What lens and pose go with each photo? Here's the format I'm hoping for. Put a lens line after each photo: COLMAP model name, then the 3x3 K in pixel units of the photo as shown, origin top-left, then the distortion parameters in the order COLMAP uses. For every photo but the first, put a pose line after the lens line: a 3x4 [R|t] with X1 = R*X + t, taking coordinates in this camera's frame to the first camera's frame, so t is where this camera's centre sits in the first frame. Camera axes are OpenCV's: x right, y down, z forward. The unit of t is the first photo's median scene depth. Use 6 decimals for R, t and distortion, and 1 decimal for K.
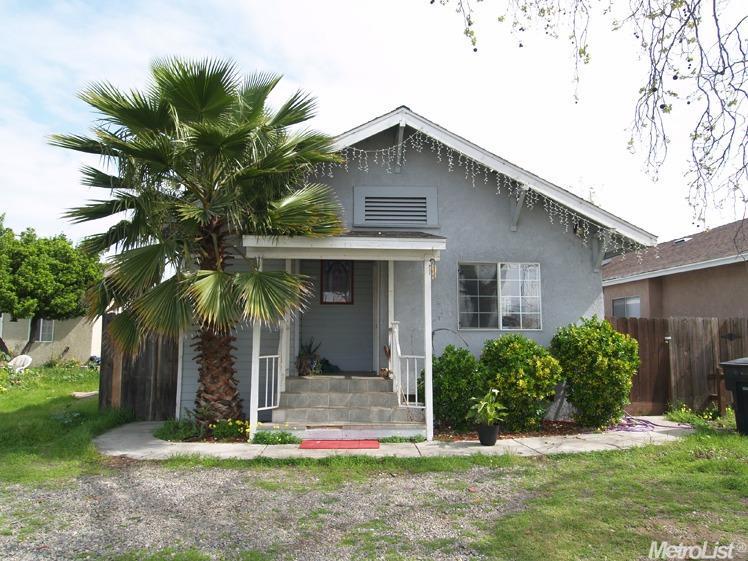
lens RADIAL K [[523.2, 0, 374.0], [0, 523.2, 280.5], [0, 0, 1]] dist [-0.015827, -0.001804]
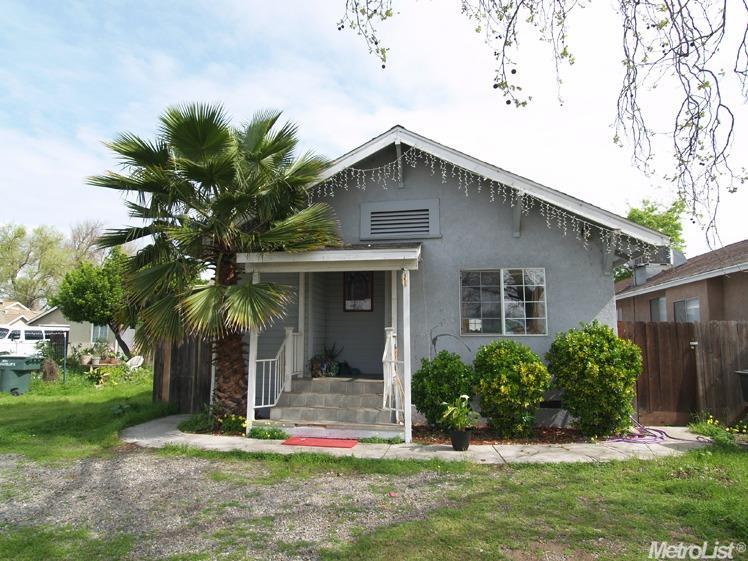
lens RADIAL K [[474.7, 0, 369.9], [0, 474.7, 279.8], [0, 0, 1]] dist [-0.019213, -0.001596]
pose [[0.972536, -0.029298, -0.230902, 0.239348], [0.025005, 0.999456, -0.021497, 0.000645], [0.231406, 0.015133, 0.972739, 0.056085]]
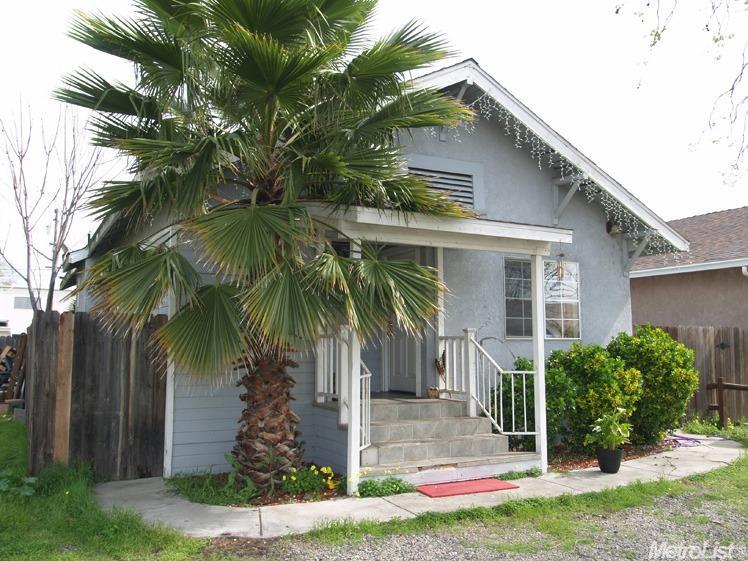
lens RADIAL K [[664.0, 0, 385.2], [0, 664.0, 278.9], [0, 0, 1]] dist [-0.022548, 0.001572]
pose [[0.909592, 0.037867, 0.413773, -0.524051], [-0.041109, 0.999154, -0.001070, 0.009791], [-0.413464, -0.016036, 0.910379, 0.141091]]
